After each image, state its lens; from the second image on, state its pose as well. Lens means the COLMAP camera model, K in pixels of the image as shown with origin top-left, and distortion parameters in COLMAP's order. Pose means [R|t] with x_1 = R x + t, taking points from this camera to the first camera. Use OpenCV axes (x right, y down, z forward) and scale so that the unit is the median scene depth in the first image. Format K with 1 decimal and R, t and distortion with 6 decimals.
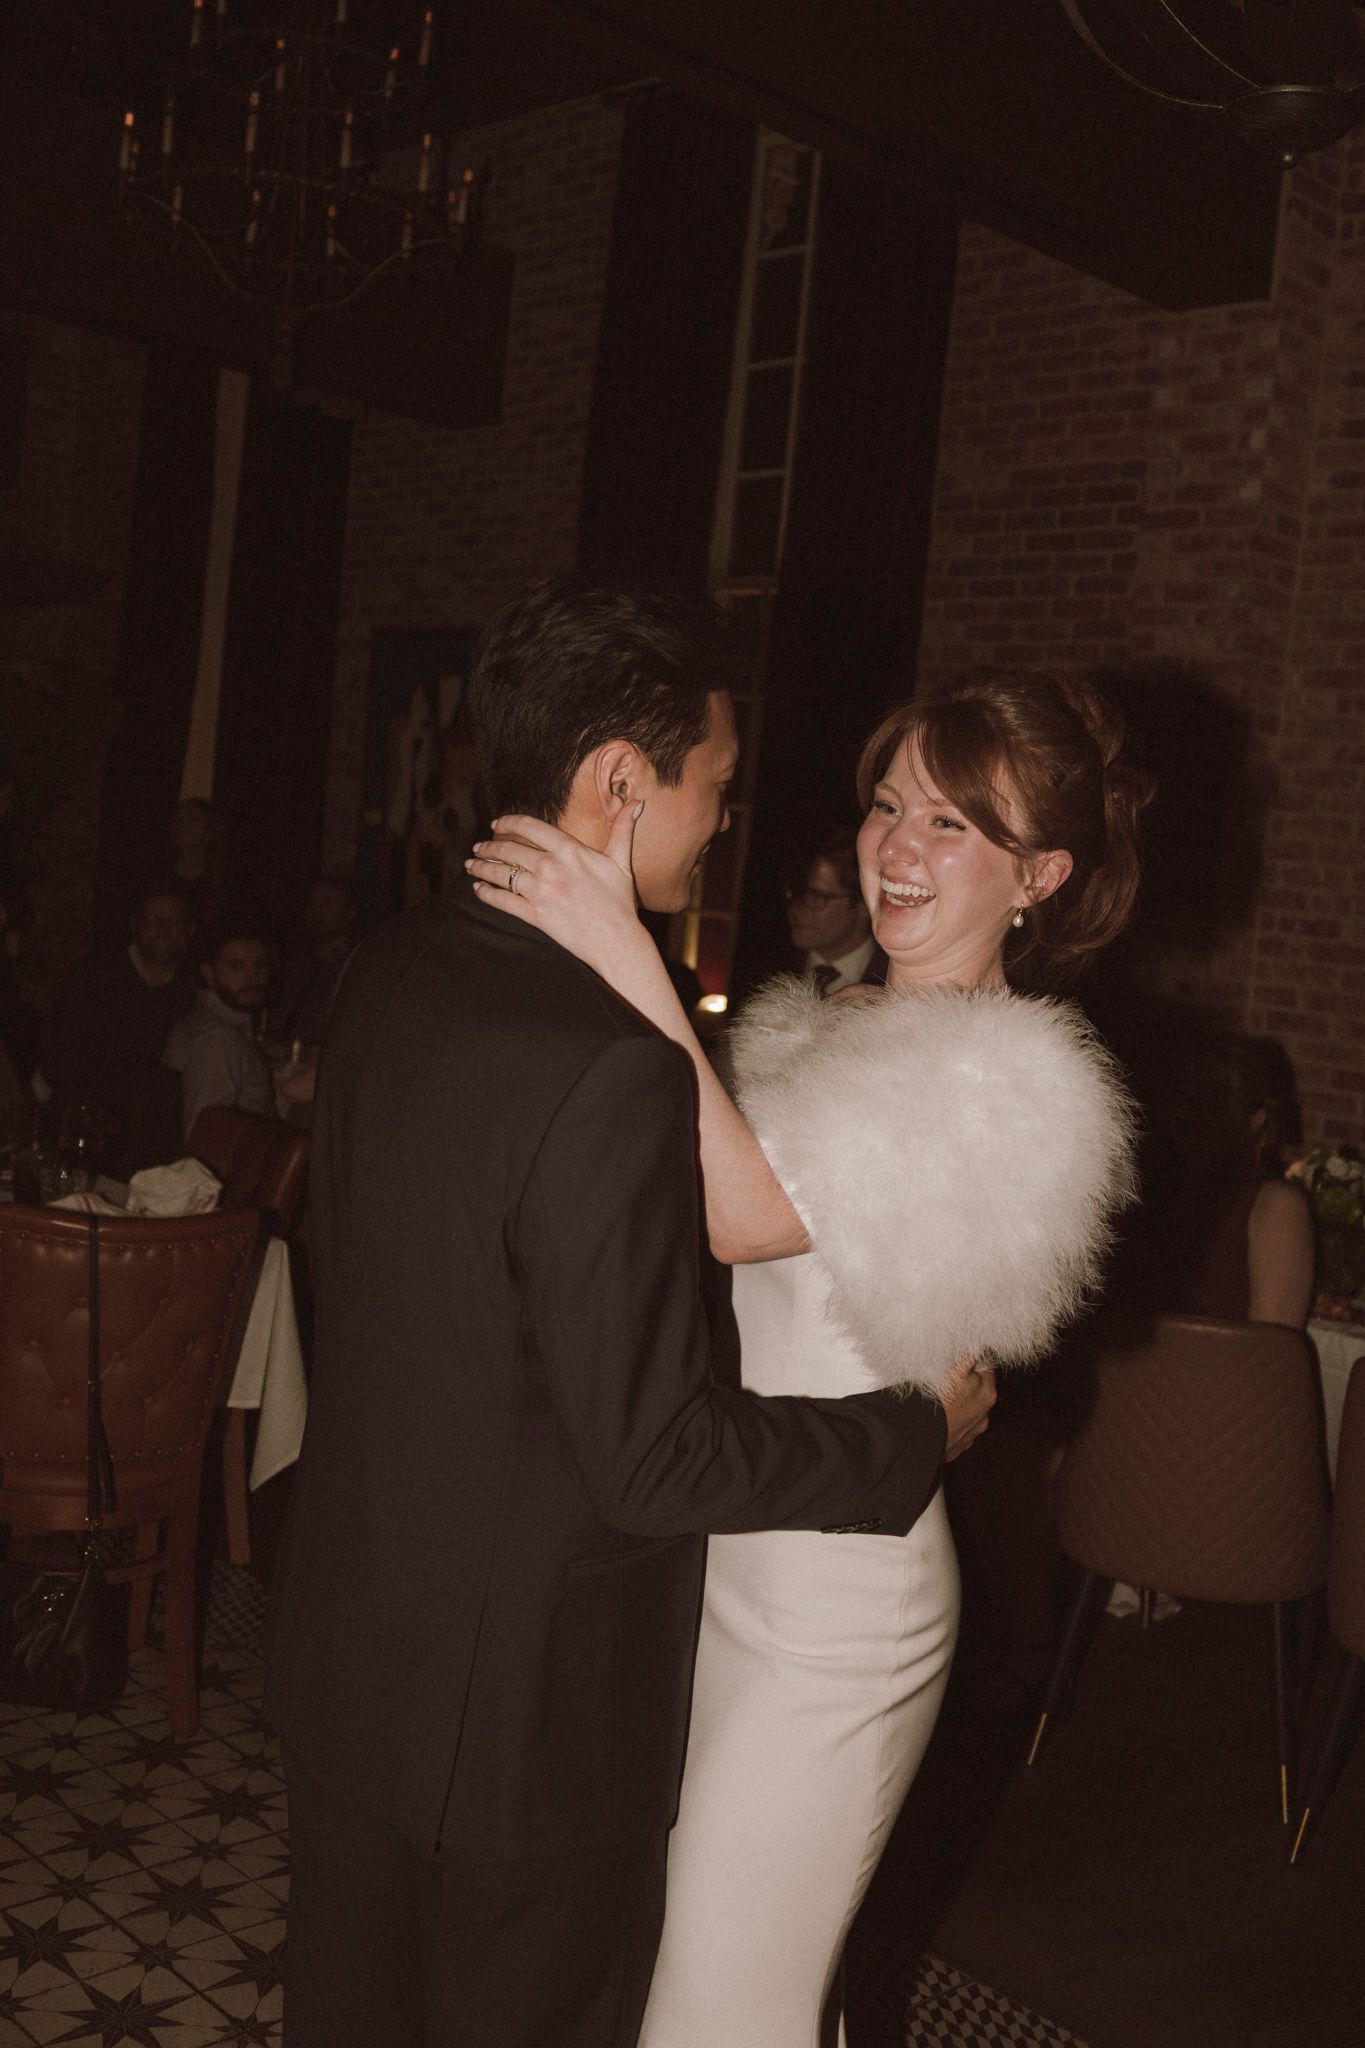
lens RADIAL K [[2110.8, 0, 705.4], [0, 2110.8, 1009.2], [0, 0, 1]] dist [-0.003125, 0.000000]
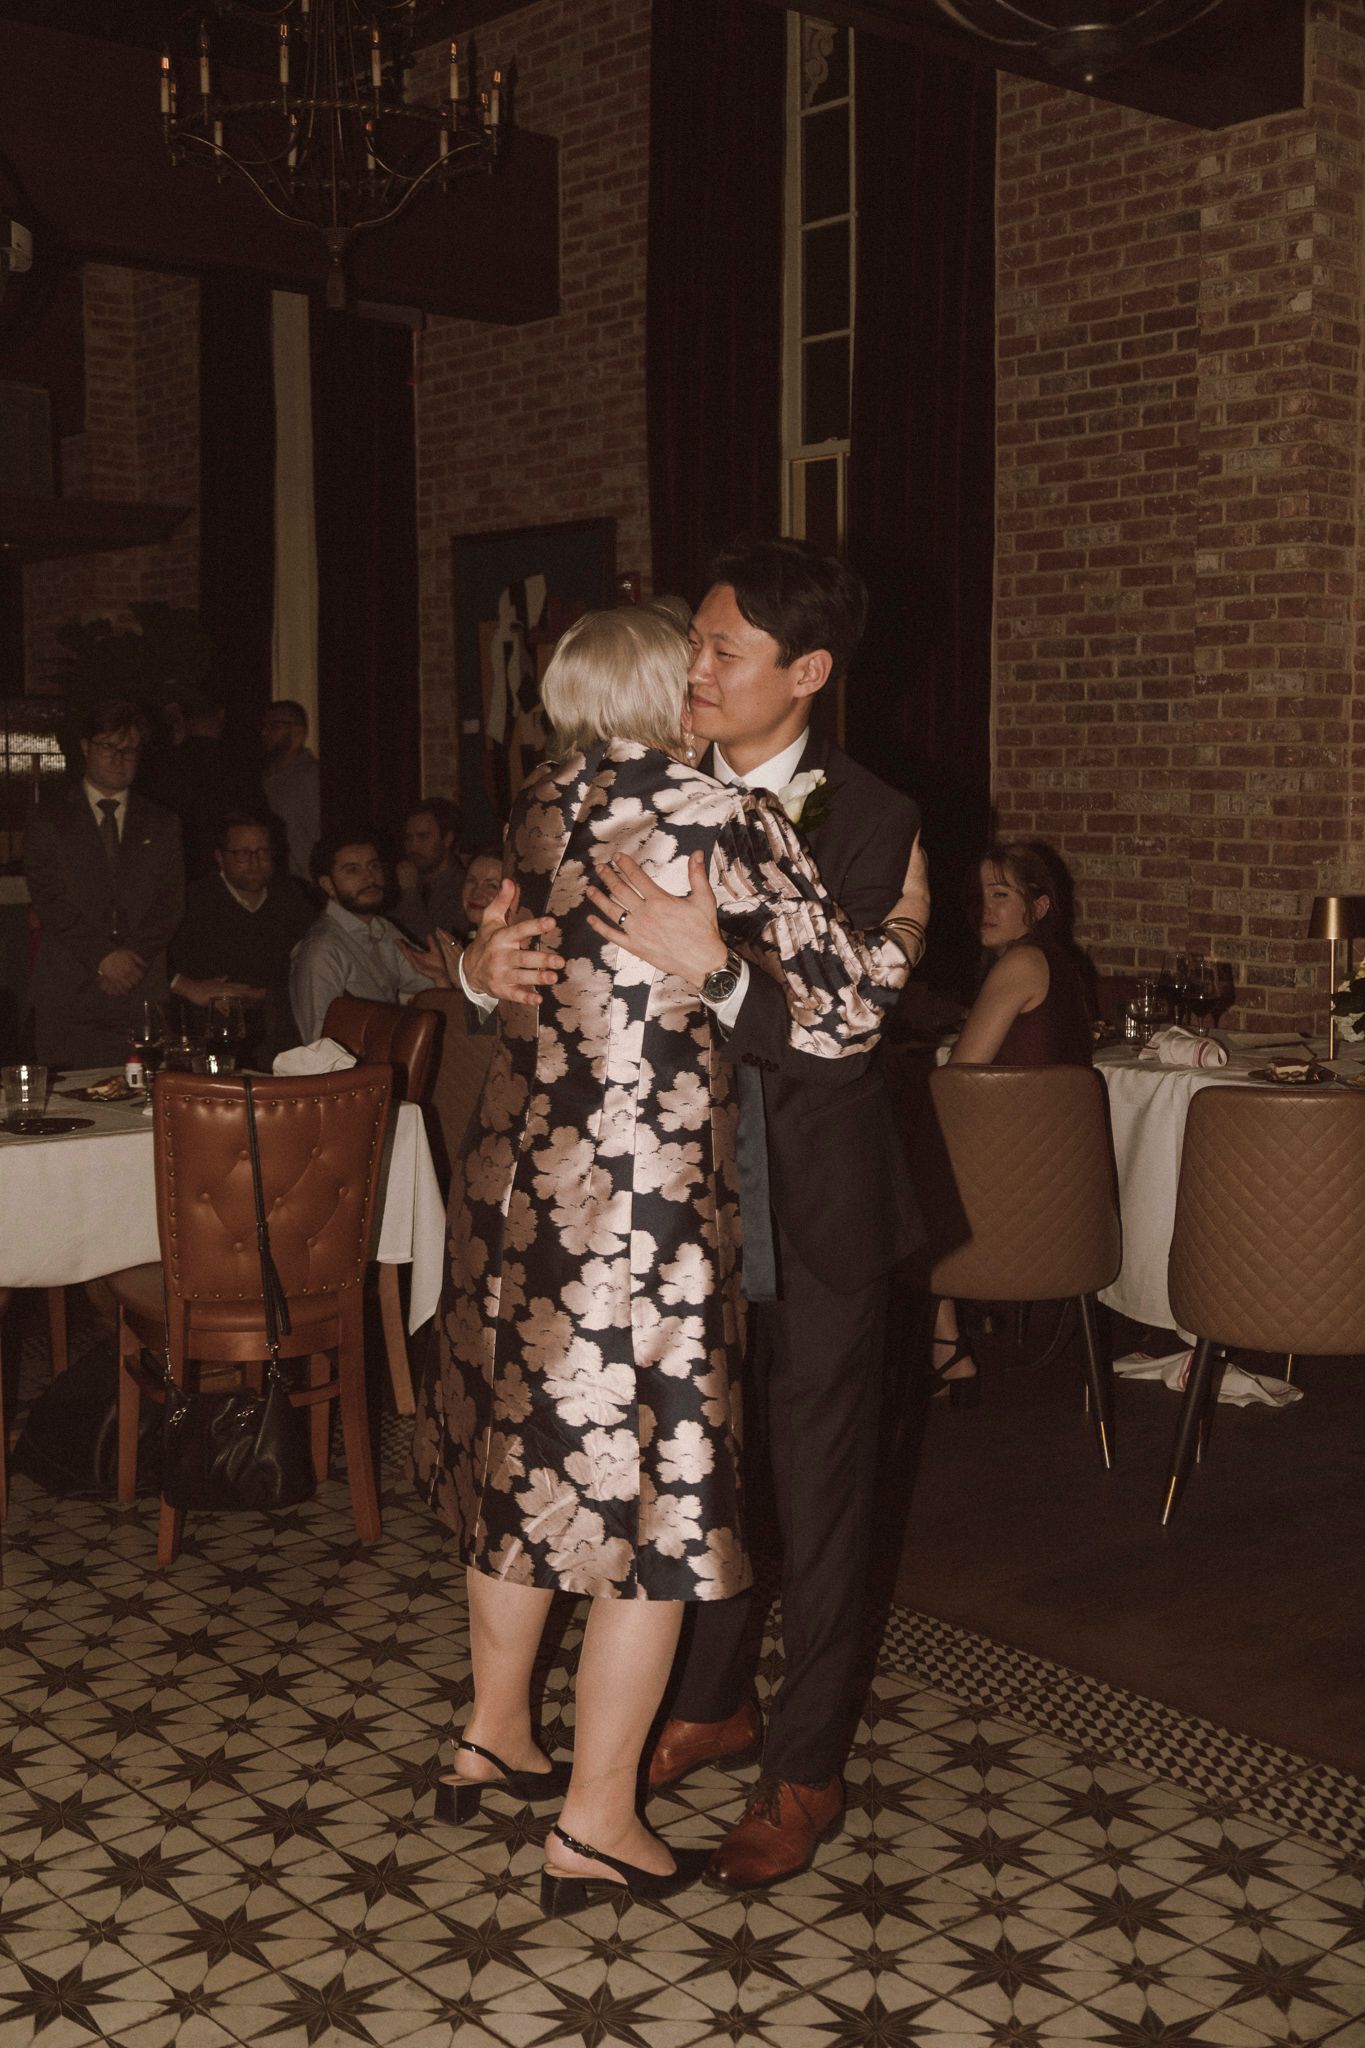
lens RADIAL K [[2320.1, 0, 695.0], [0, 2320.1, 1015.3], [0, 0, 1]] dist [-0.009817, 0.000000]
pose [[0.992990, -0.090630, -0.075872, 0.024744], [0.093292, 0.995115, 0.032293, 0.025973], [0.072574, -0.039145, 0.996595, -0.117631]]
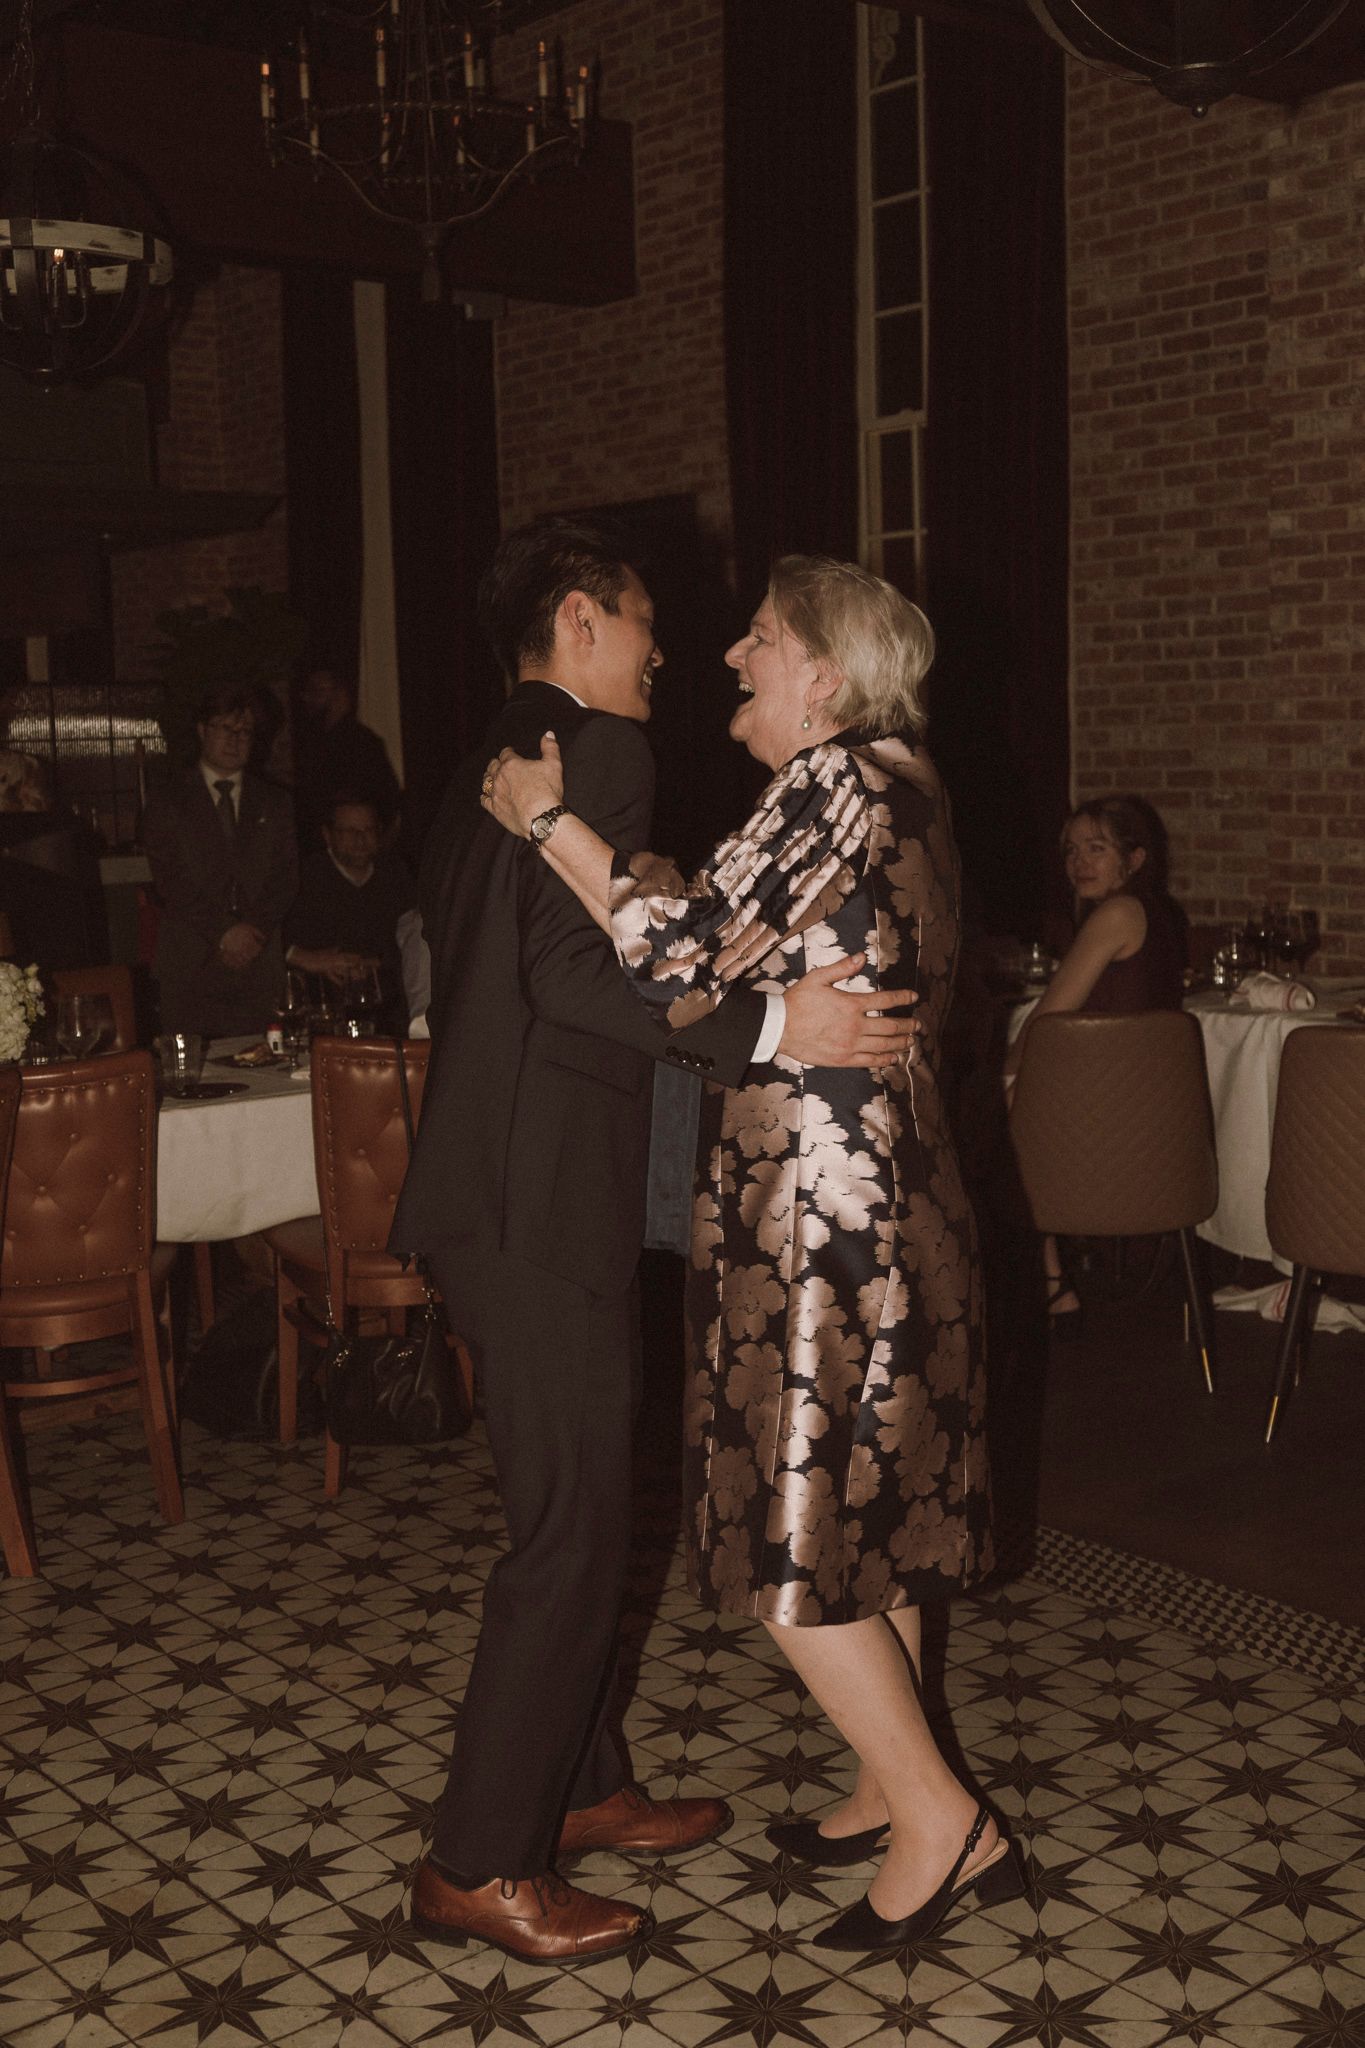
lens RADIAL K [[2320.1, 0, 713.5], [0, 2320.1, 1012.2], [0, 0, 1]] dist [-0.009817, 0.000000]
pose [[0.989032, -0.113029, -0.095082, 0.008203], [0.117613, 0.992082, 0.044058, 0.025130], [0.089349, -0.054757, 0.994494, -0.162364]]
